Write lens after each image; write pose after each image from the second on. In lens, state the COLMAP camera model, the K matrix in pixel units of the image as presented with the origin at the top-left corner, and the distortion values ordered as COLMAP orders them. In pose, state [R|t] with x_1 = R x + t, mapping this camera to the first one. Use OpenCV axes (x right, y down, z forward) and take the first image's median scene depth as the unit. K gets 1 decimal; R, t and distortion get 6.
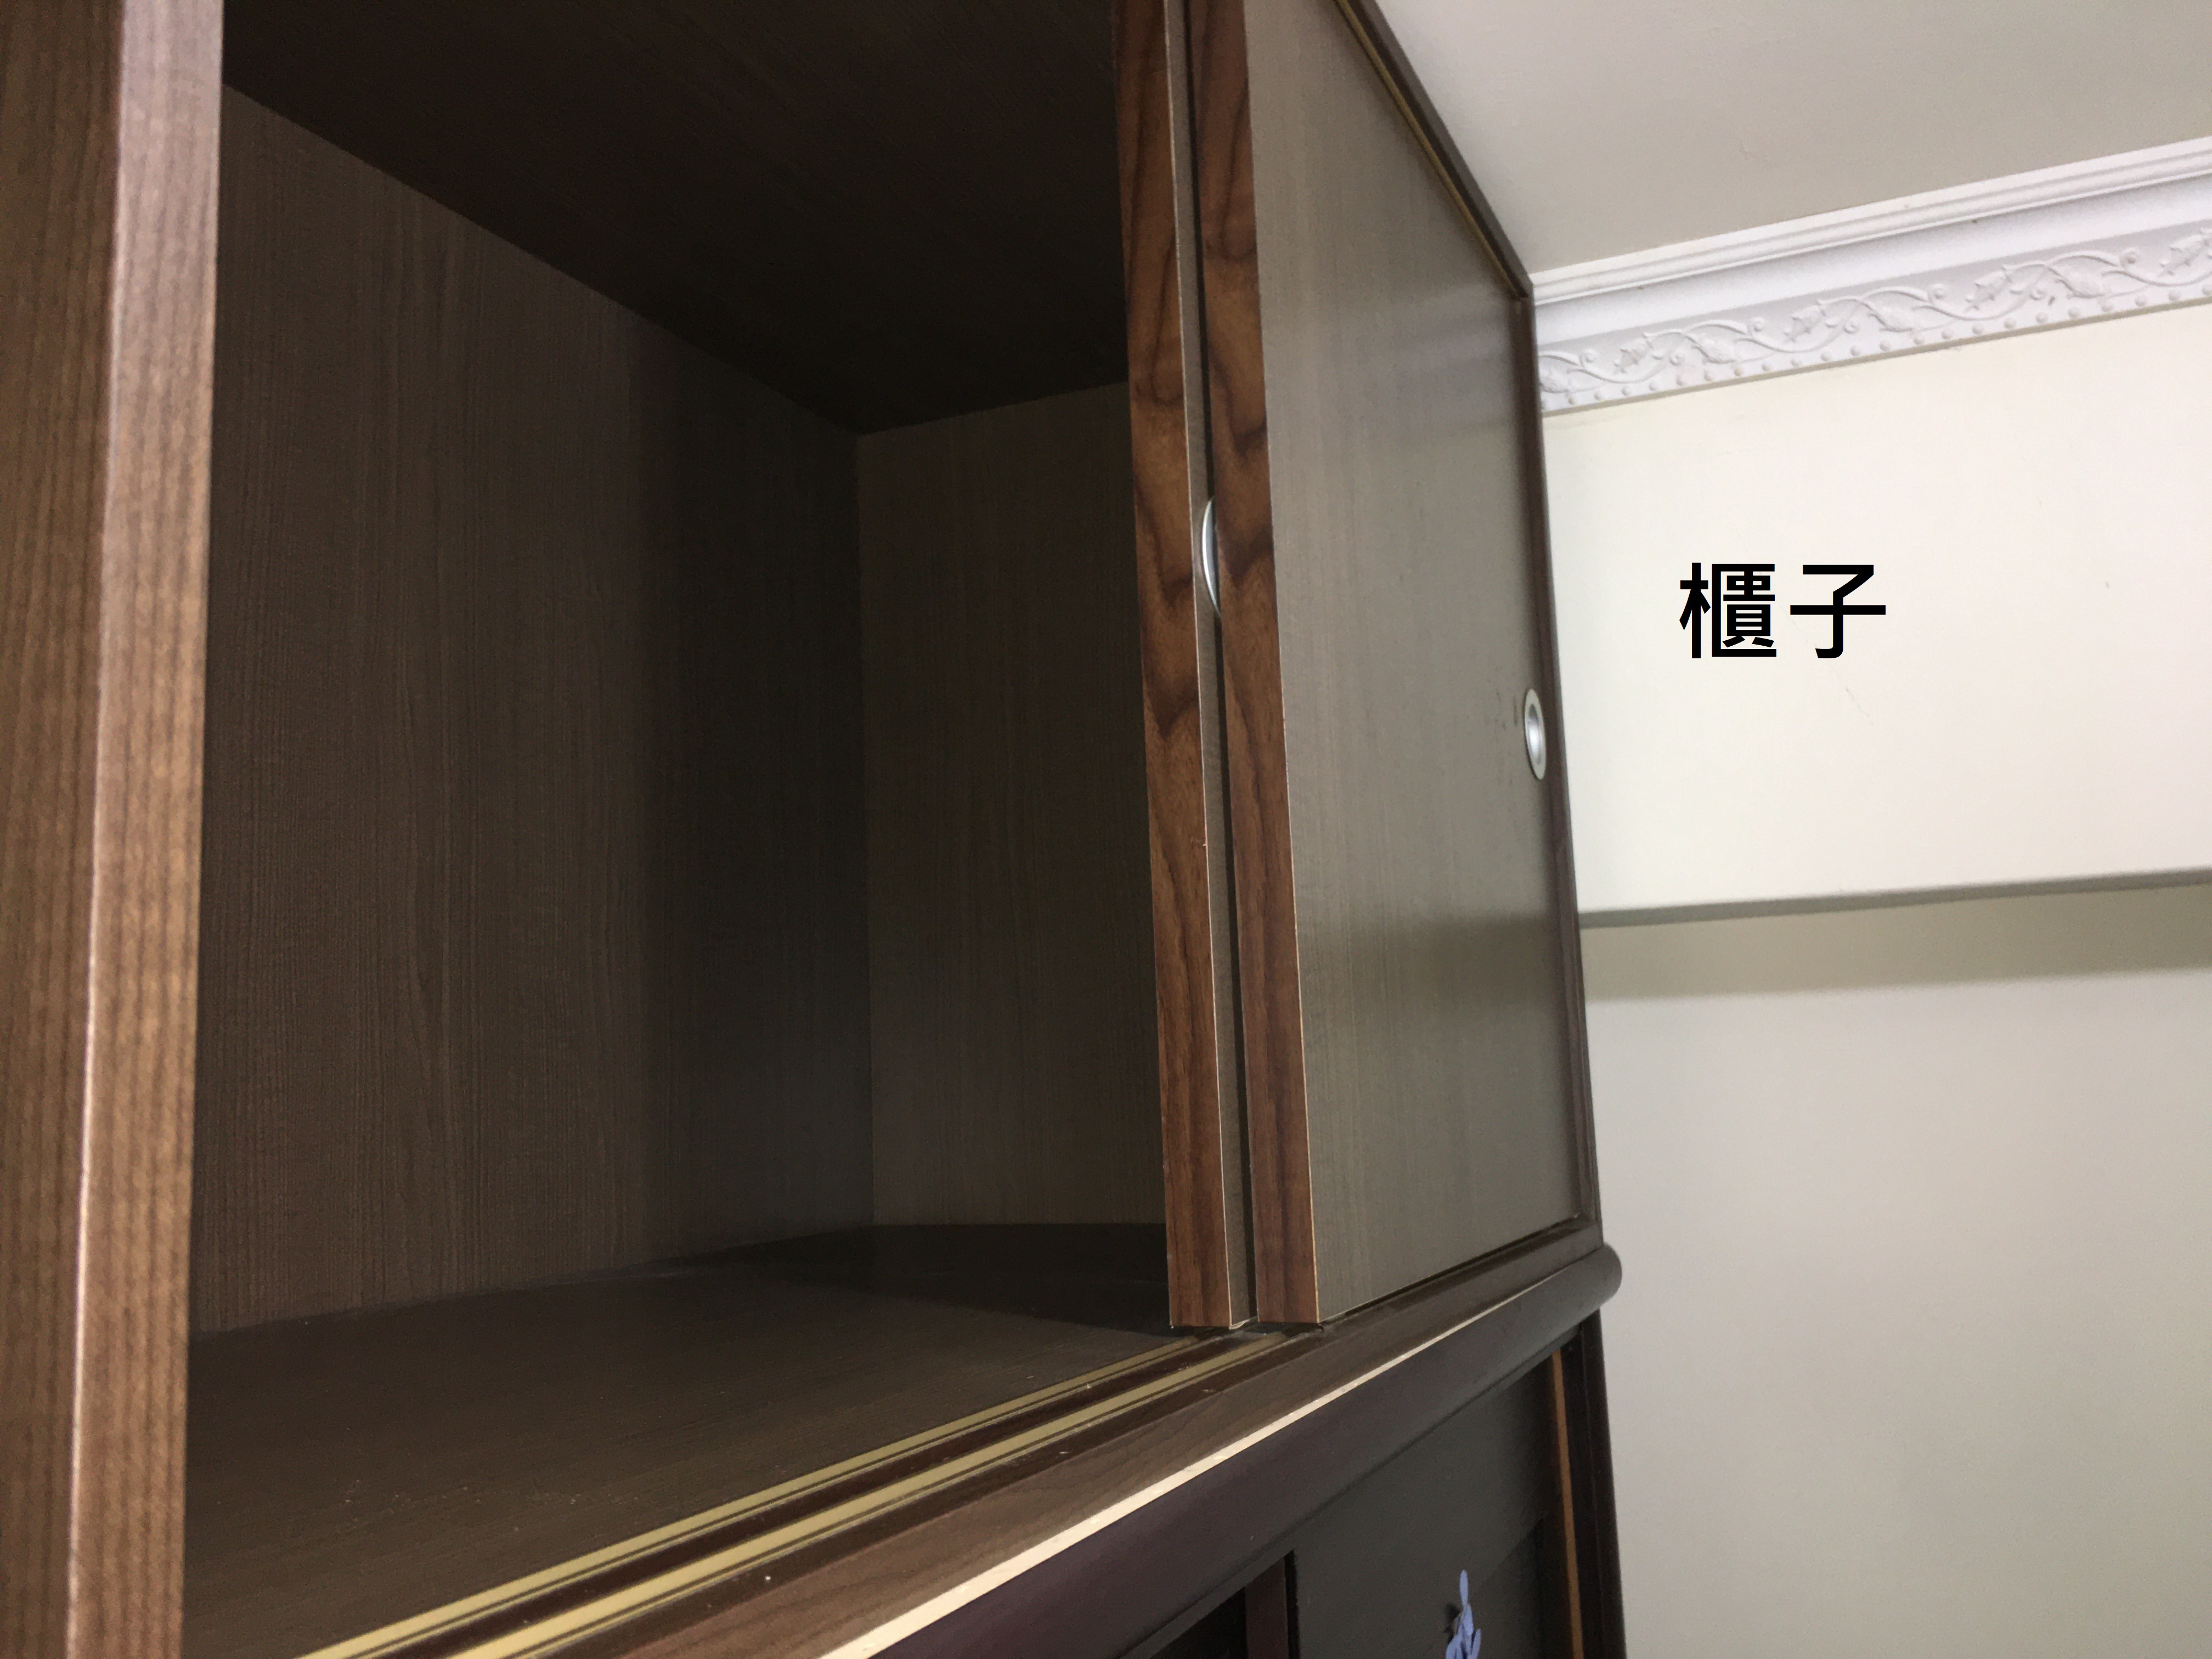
lens RADIAL K [[1880.1, 0, 1108.0], [0, 1880.1, 838.3], [0, 0, 1]] dist [0.080687, -0.110696]
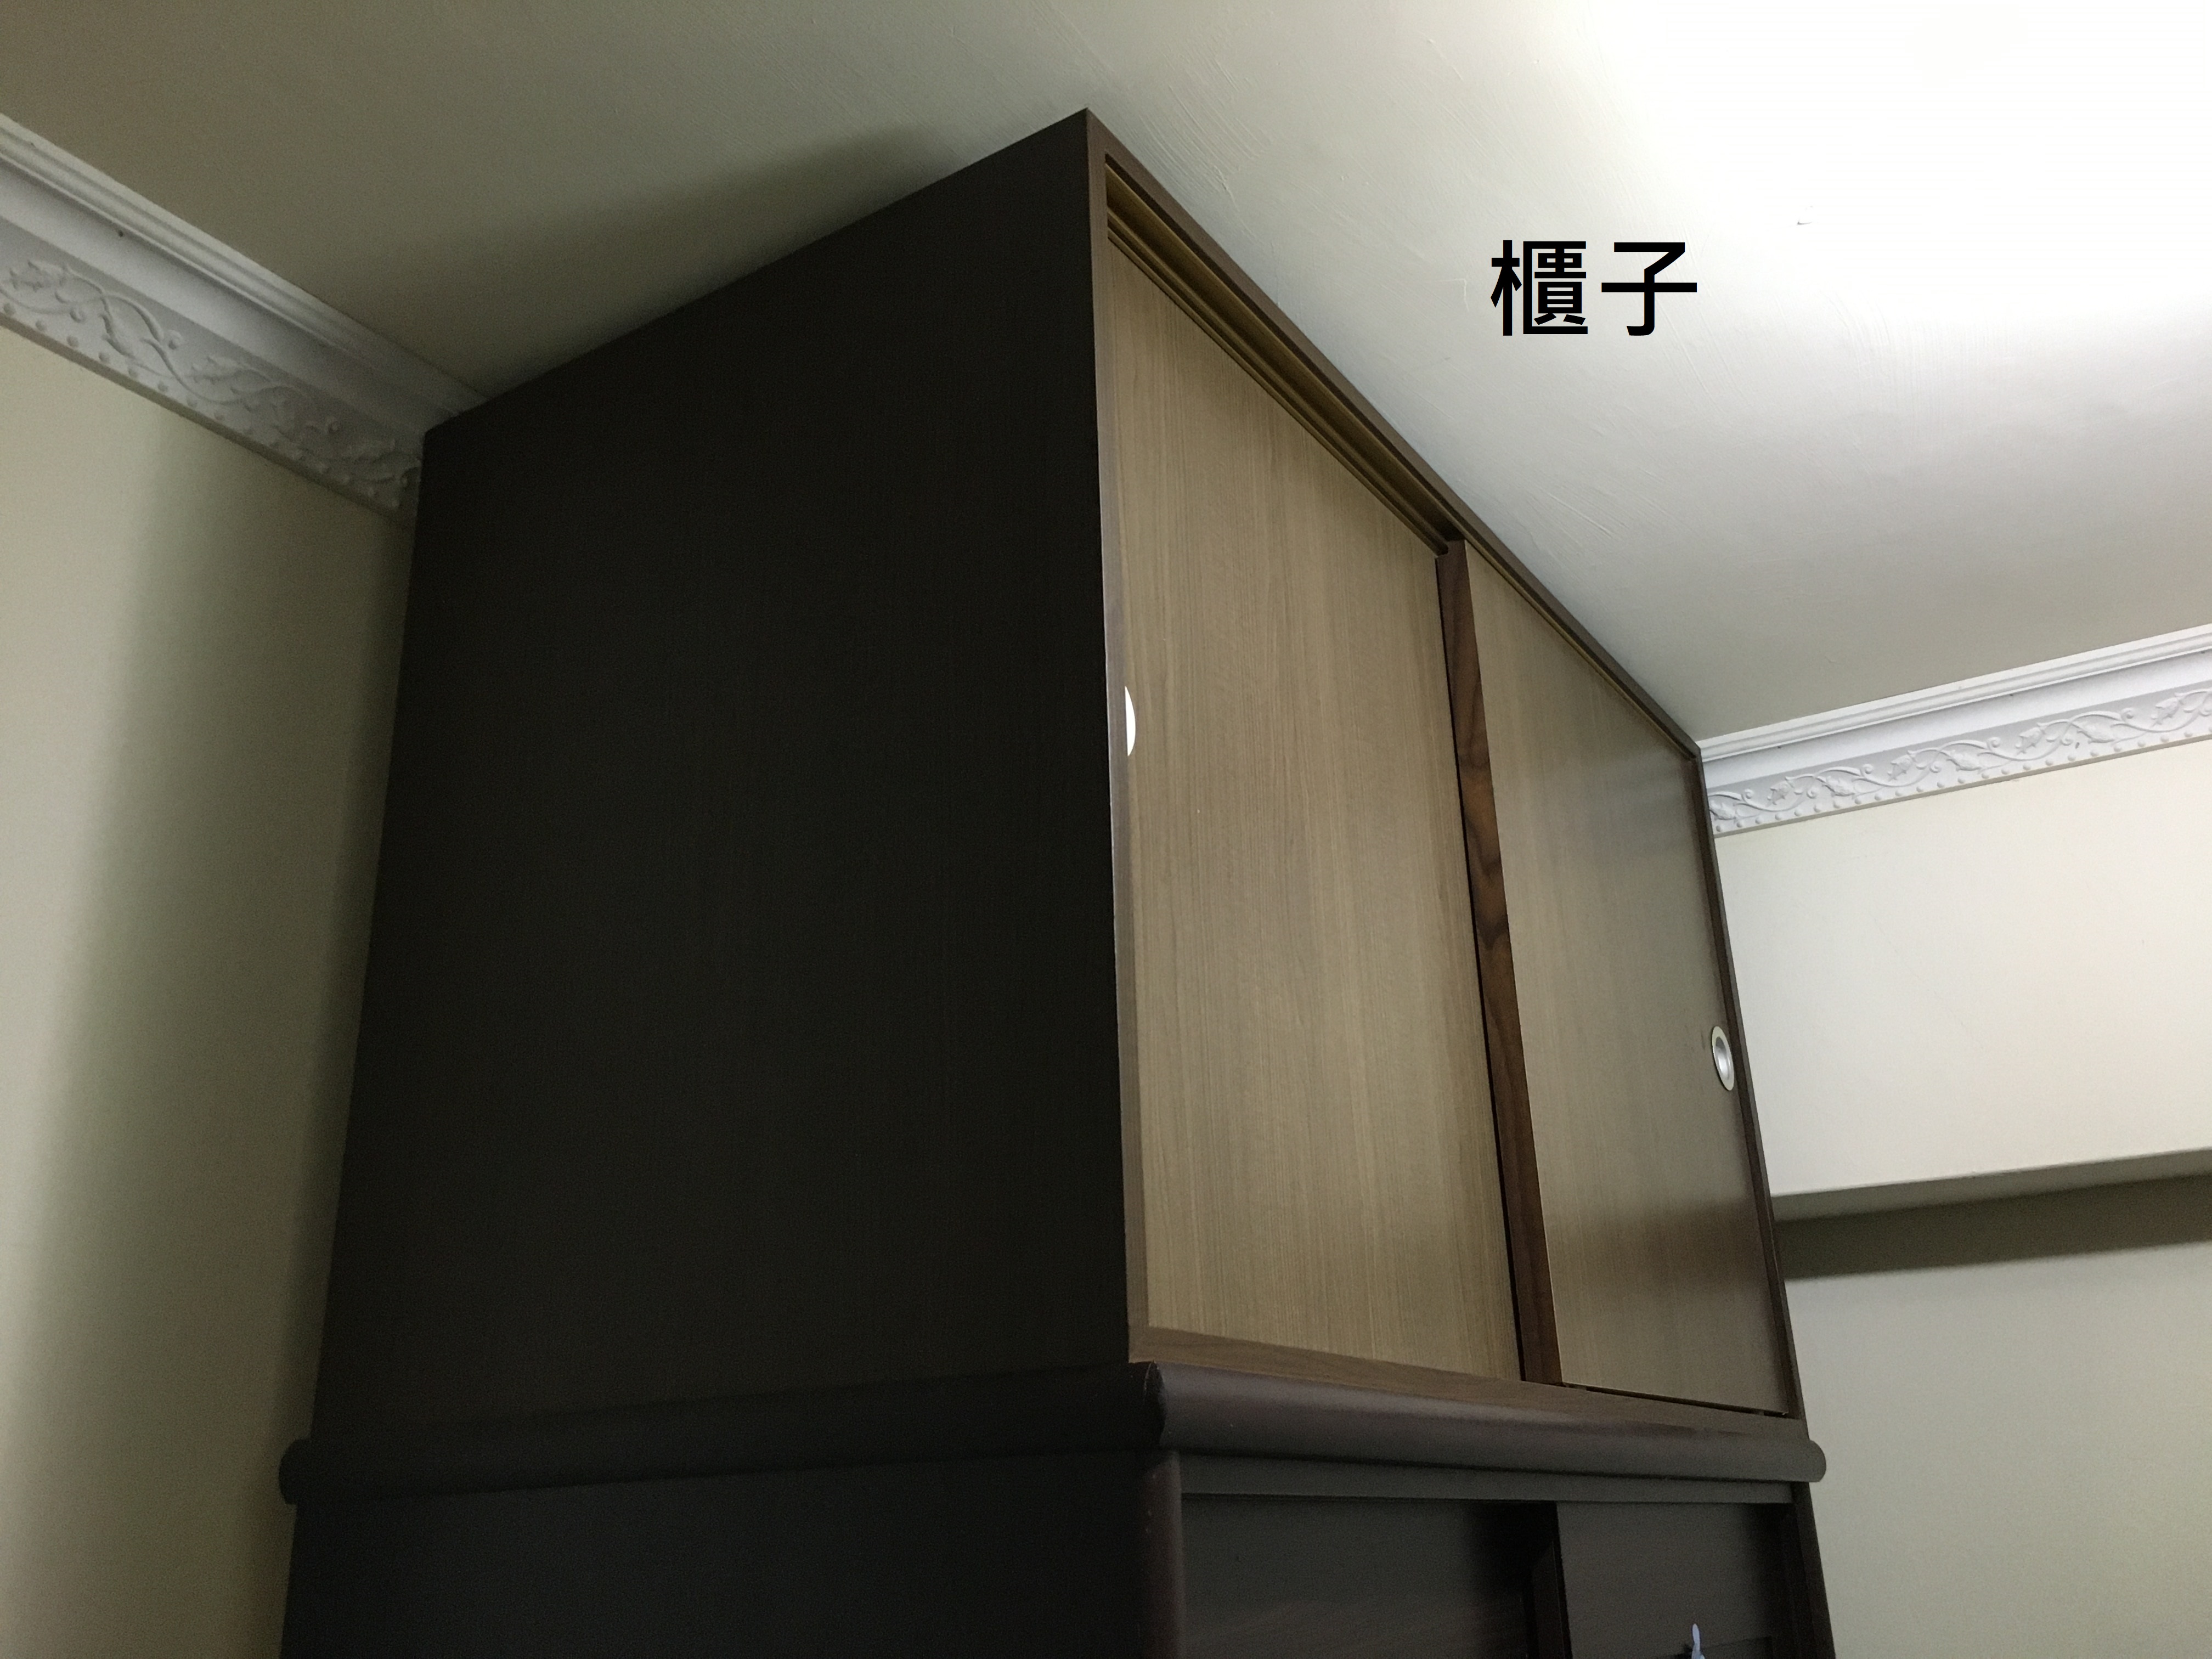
lens RADIAL K [[1880.1, 0, 1096.4], [0, 1880.1, 830.7], [0, 0, 1]] dist [0.080687, -0.110696]
pose [[0.987346, -0.044121, -0.152320, -0.011349], [0.009252, 0.974907, -0.222419, 0.085358], [0.158311, 0.218196, 0.962979, -0.451819]]
